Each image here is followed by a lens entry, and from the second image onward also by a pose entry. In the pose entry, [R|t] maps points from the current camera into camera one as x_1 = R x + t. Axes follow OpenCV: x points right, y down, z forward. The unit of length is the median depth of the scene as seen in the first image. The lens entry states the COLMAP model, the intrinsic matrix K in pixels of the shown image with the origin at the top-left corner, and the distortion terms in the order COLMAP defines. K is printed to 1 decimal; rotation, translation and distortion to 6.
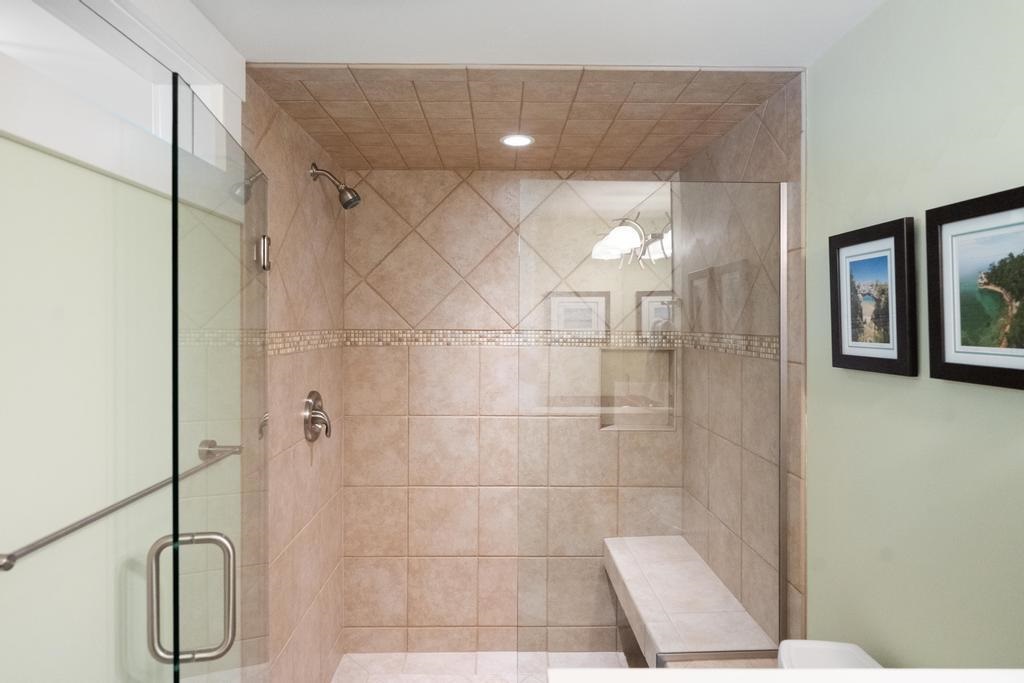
lens RADIAL K [[599.7, 0, 508.9], [0, 599.7, 328.1], [0, 0, 1]] dist [-0.000978, 0.000395]
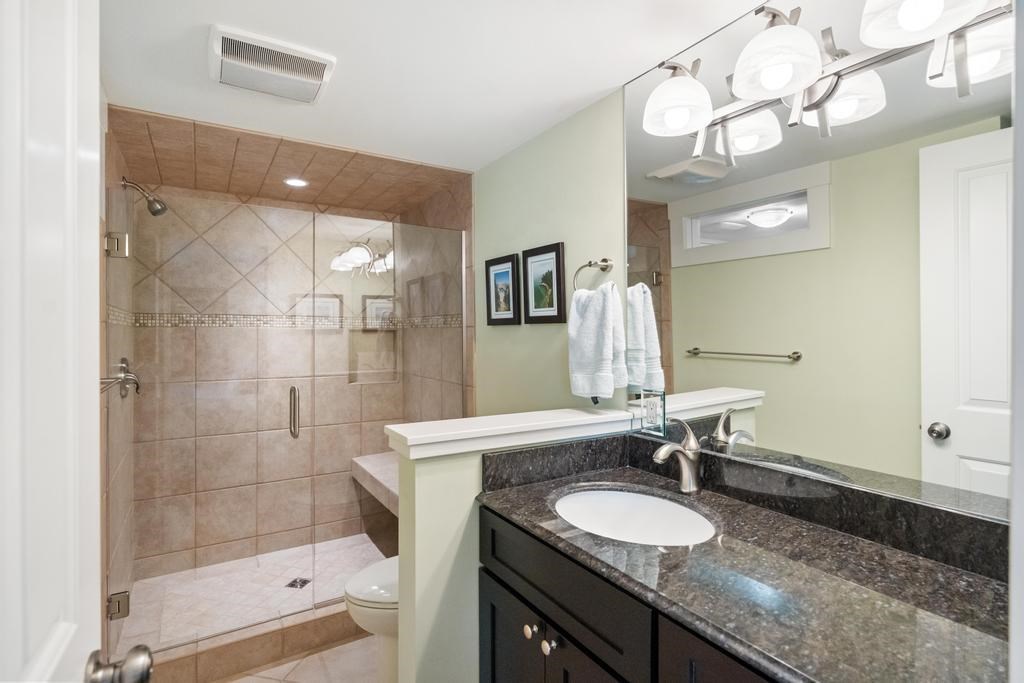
lens RADIAL K [[507.7, 0, 512.0], [0, 507.7, 341.5], [0, 0, 1]] dist [0.000645, 0.000408]
pose [[0.856028, -0.013221, 0.516761, -0.150332], [0.009205, 0.999904, 0.010333, 0.056240], [-0.516848, -0.004089, 0.856067, -0.278733]]
